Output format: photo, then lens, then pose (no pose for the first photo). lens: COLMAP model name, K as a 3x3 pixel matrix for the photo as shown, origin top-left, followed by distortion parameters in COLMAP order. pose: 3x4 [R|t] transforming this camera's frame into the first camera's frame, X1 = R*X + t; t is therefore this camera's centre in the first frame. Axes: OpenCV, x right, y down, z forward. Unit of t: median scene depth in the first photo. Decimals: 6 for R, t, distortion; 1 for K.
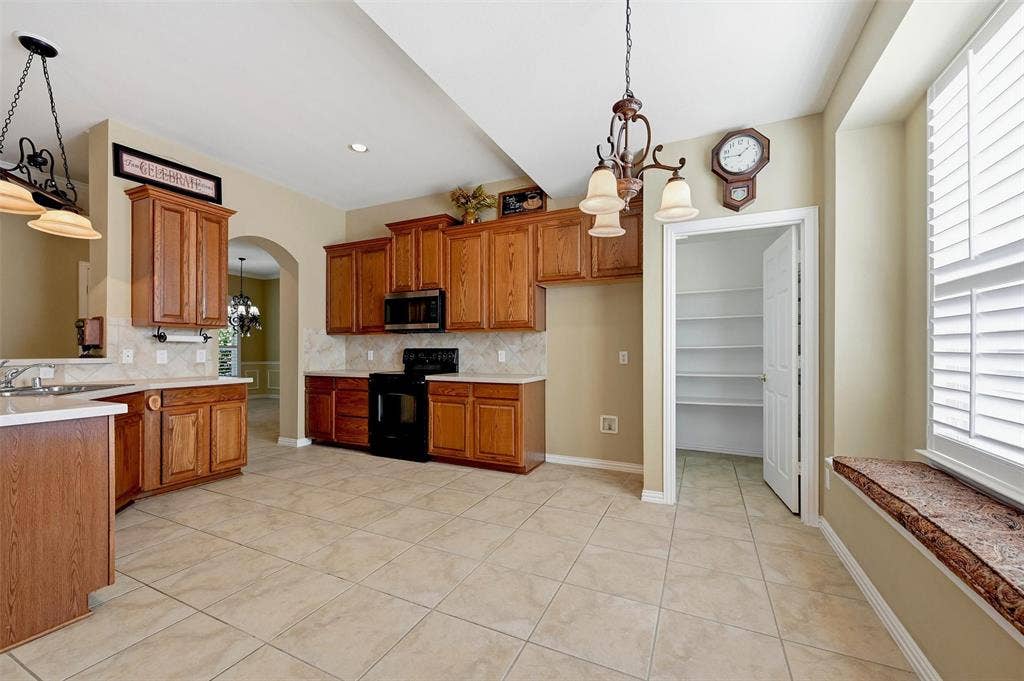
lens RADIAL K [[406.6, 0, 513.2], [0, 406.6, 350.4], [0, 0, 1]] dist [0.000984, -0.000203]
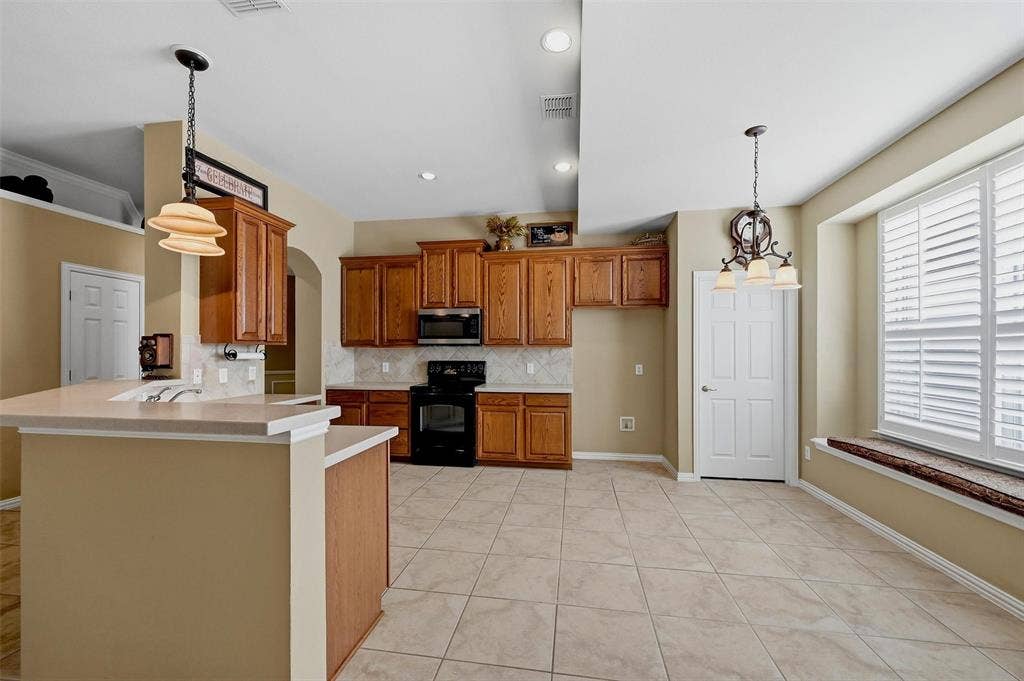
lens RADIAL K [[409.7, 0, 513.2], [0, 409.7, 350.1], [0, 0, 1]] dist [0.002477, 0.000143]
pose [[0.958889, 0.001639, 0.283777, -0.440059], [-0.000833, 0.999995, -0.002961, -0.036431], [-0.283781, 0.002603, 0.958886, -0.089044]]
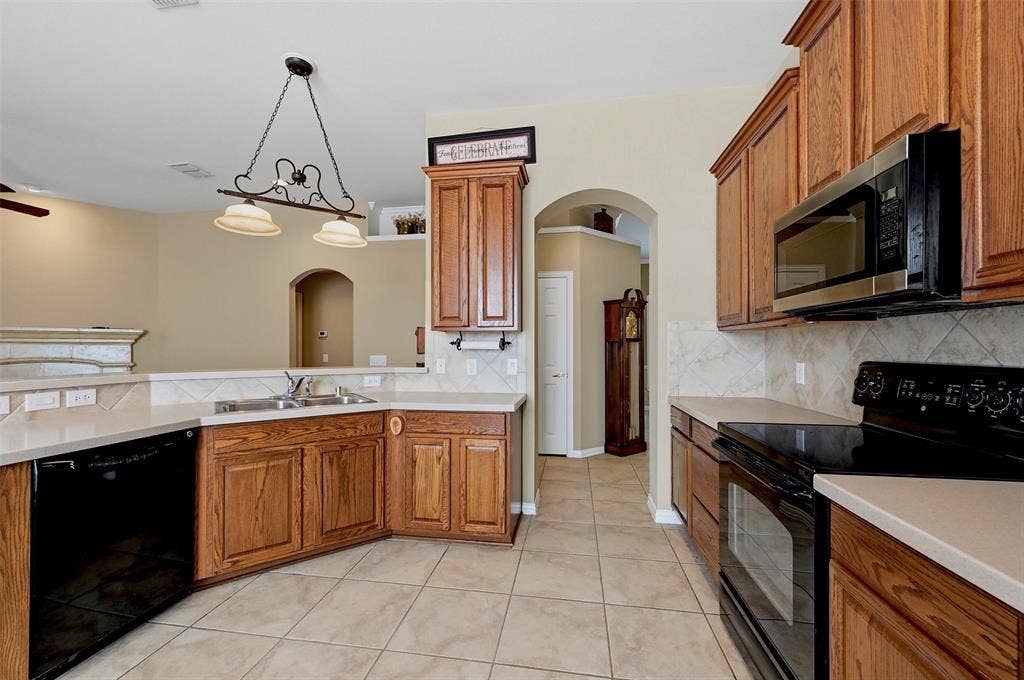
lens RADIAL K [[411.7, 0, 508.9], [0, 411.7, 349.3], [0, 0, 1]] dist [-0.002143, -0.000162]
pose [[0.282155, 0.002286, -0.959366, -0.013812], [0.004721, 0.999982, 0.003772, -0.021675], [0.959357, -0.005593, 0.282139, 0.746825]]
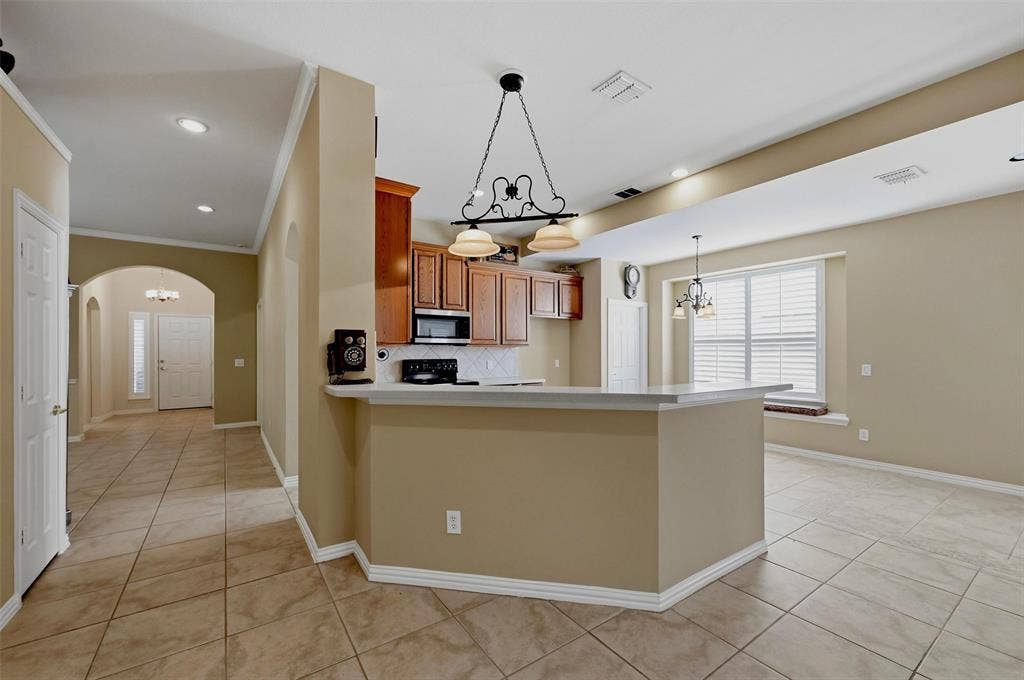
lens RADIAL K [[411.7, 0, 508.9], [0, 411.7, 349.3], [0, 0, 1]] dist [-0.002143, -0.000162]
pose [[0.502870, 0.002075, 0.864360, -1.285585], [-0.001918, 0.999997, -0.001285, -0.037738], [-0.864360, -0.001011, 0.502873, 0.297618]]
